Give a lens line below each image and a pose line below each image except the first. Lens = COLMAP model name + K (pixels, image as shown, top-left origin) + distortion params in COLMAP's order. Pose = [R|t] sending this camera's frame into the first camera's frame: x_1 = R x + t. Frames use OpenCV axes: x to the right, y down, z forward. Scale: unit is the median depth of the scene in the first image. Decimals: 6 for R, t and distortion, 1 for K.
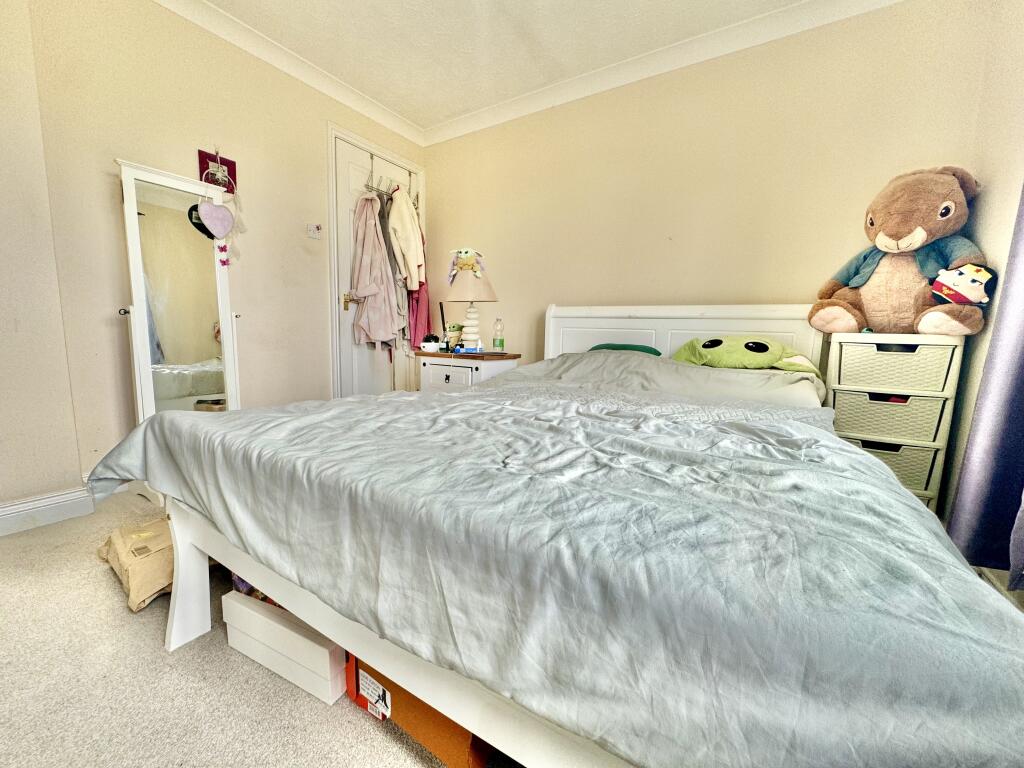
lens RADIAL K [[407.5, 0, 512.0], [0, 407.5, 384.0], [0, 0, 1]] dist [-0.001517, 0.000520]
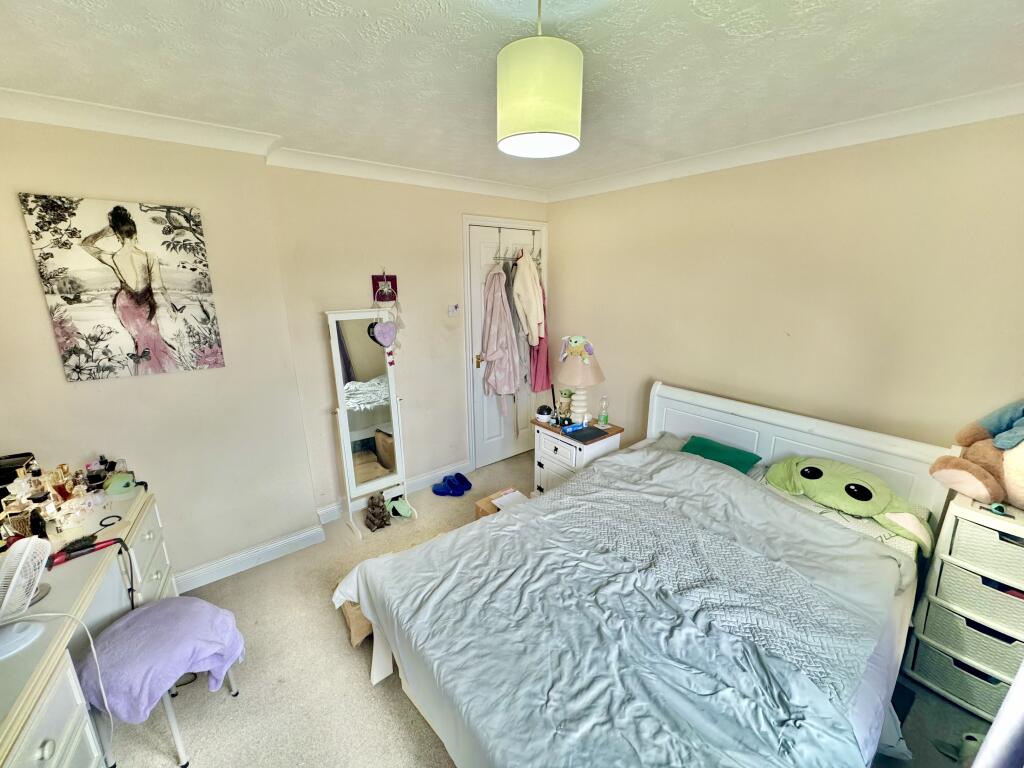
lens RADIAL K [[407.5, 0, 512.0], [0, 407.5, 384.0], [0, 0, 1]] dist [-0.001517, 0.000520]
pose [[0.946474, 0.054582, -0.318133, 0.075705], [-0.011315, 0.990604, 0.136295, -0.324463], [0.322583, -0.125400, 0.938198, -0.104758]]
